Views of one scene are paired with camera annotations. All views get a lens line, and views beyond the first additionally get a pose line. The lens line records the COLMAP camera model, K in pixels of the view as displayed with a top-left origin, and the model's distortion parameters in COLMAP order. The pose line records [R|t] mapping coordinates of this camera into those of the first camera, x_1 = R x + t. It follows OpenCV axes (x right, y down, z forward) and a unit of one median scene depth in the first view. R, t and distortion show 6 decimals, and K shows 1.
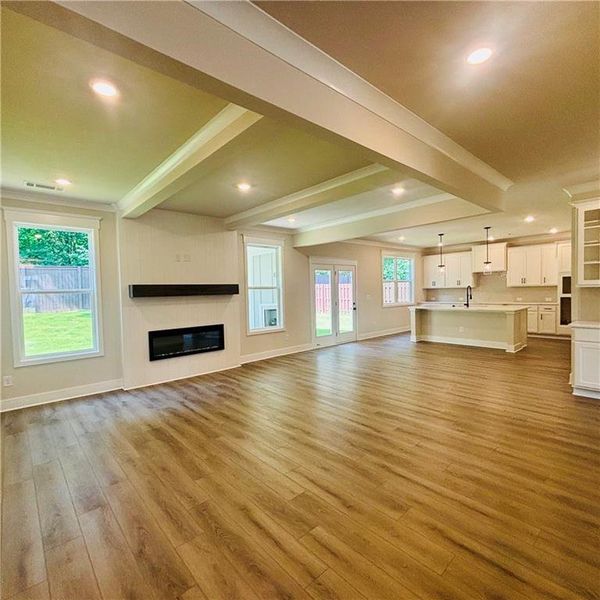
lens RADIAL K [[322.1, 0, 296.1], [0, 322.1, 300.6], [0, 0, 1]] dist [0.003502, -0.000691]
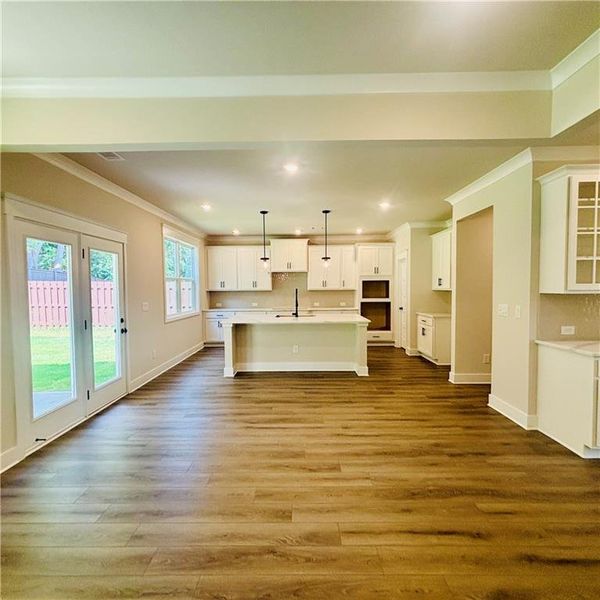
lens RADIAL K [[322.1, 0, 301.9], [0, 322.1, 302.9], [0, 0, 1]] dist [0.003502, -0.000691]
pose [[0.665911, -0.017385, 0.745829, -0.005169], [0.015667, 0.999834, 0.009318, -0.018049], [-0.745867, 0.005481, 0.666073, 0.460763]]
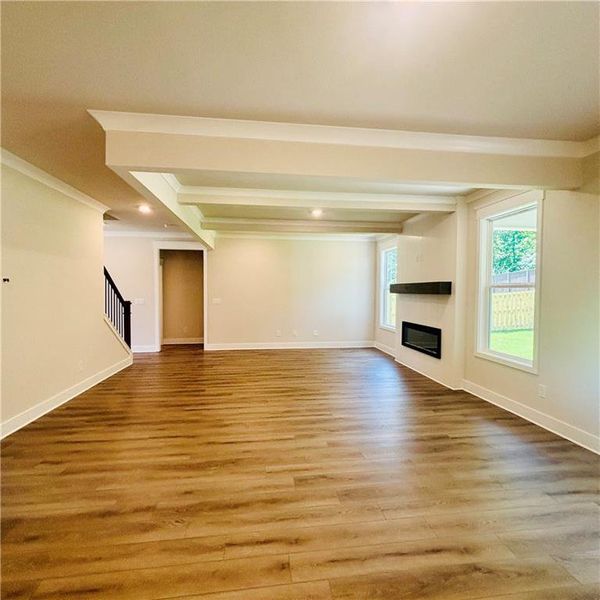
lens RADIAL K [[322.1, 0, 300.2], [0, 322.1, 298.6], [0, 0, 1]] dist [0.003502, -0.000691]
pose [[-0.560687, 0.045831, -0.826758, 0.455135], [-0.012186, 0.997902, 0.063582, -0.037670], [0.827938, 0.045725, -0.558952, 0.784241]]
